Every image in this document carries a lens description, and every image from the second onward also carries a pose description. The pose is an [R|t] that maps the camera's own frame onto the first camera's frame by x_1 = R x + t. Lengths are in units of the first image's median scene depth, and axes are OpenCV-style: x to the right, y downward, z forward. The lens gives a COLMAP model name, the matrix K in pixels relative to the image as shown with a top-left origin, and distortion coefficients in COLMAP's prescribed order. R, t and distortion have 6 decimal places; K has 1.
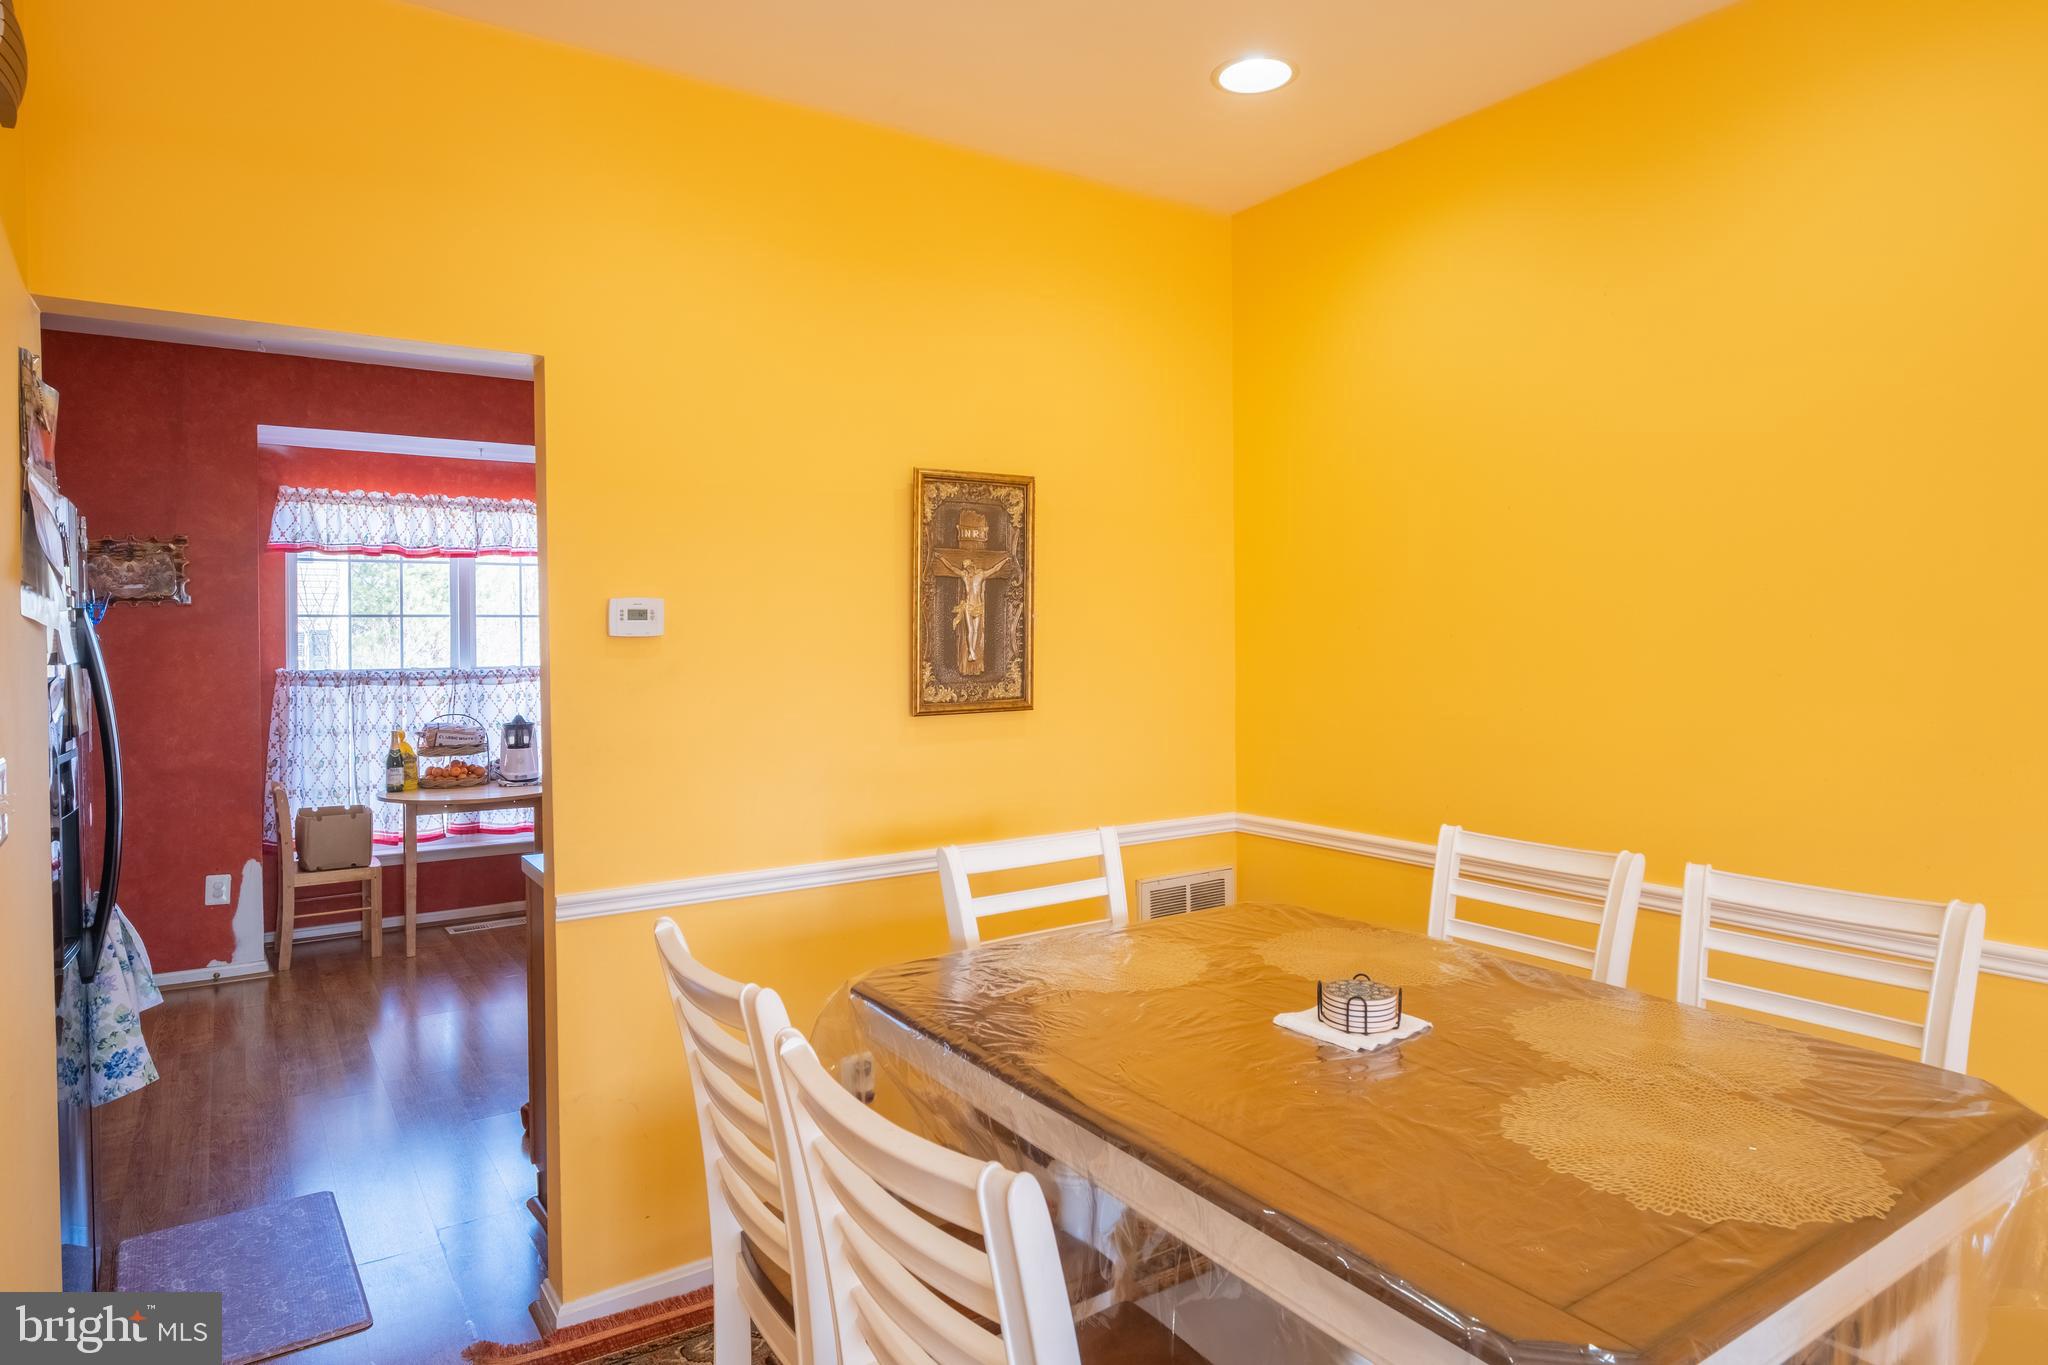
lens RADIAL K [[1223.5, 0, 1024.4], [0, 1223.5, 664.4], [0, 0, 1]] dist [-0.000008, -0.002265]
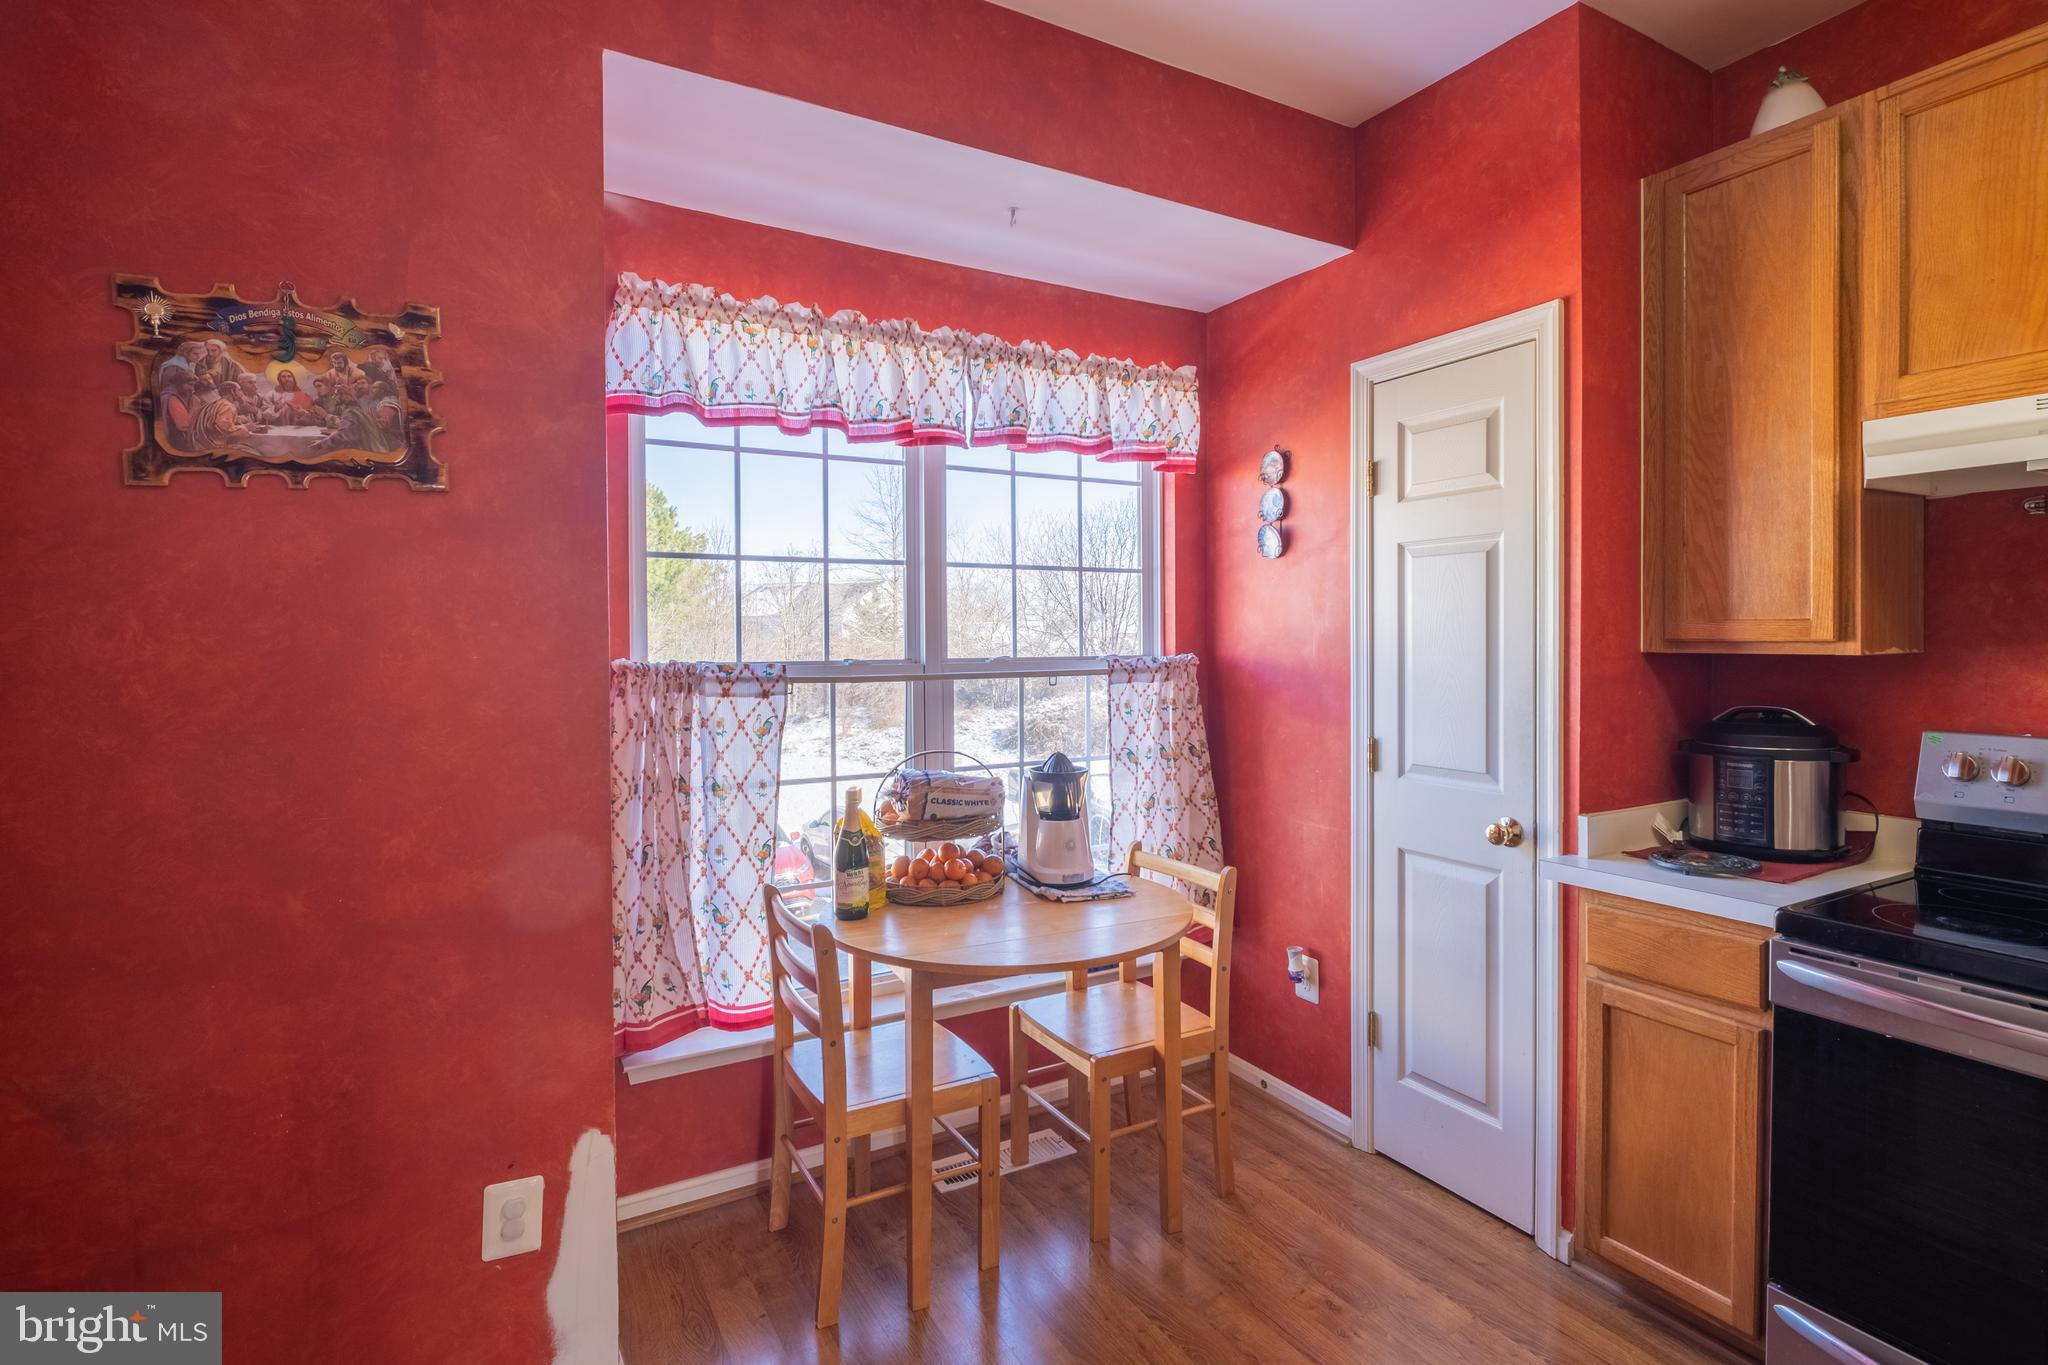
lens RADIAL K [[1026.7, 0, 1041.9], [0, 1026.7, 672.3], [0, 0, 1]] dist [-0.001244, -0.000002]
pose [[0.998319, 0.001845, -0.057925, -0.417416], [-0.001475, 0.999978, 0.006428, 0.005485], [0.057935, -0.006332, 0.998300, 0.604175]]
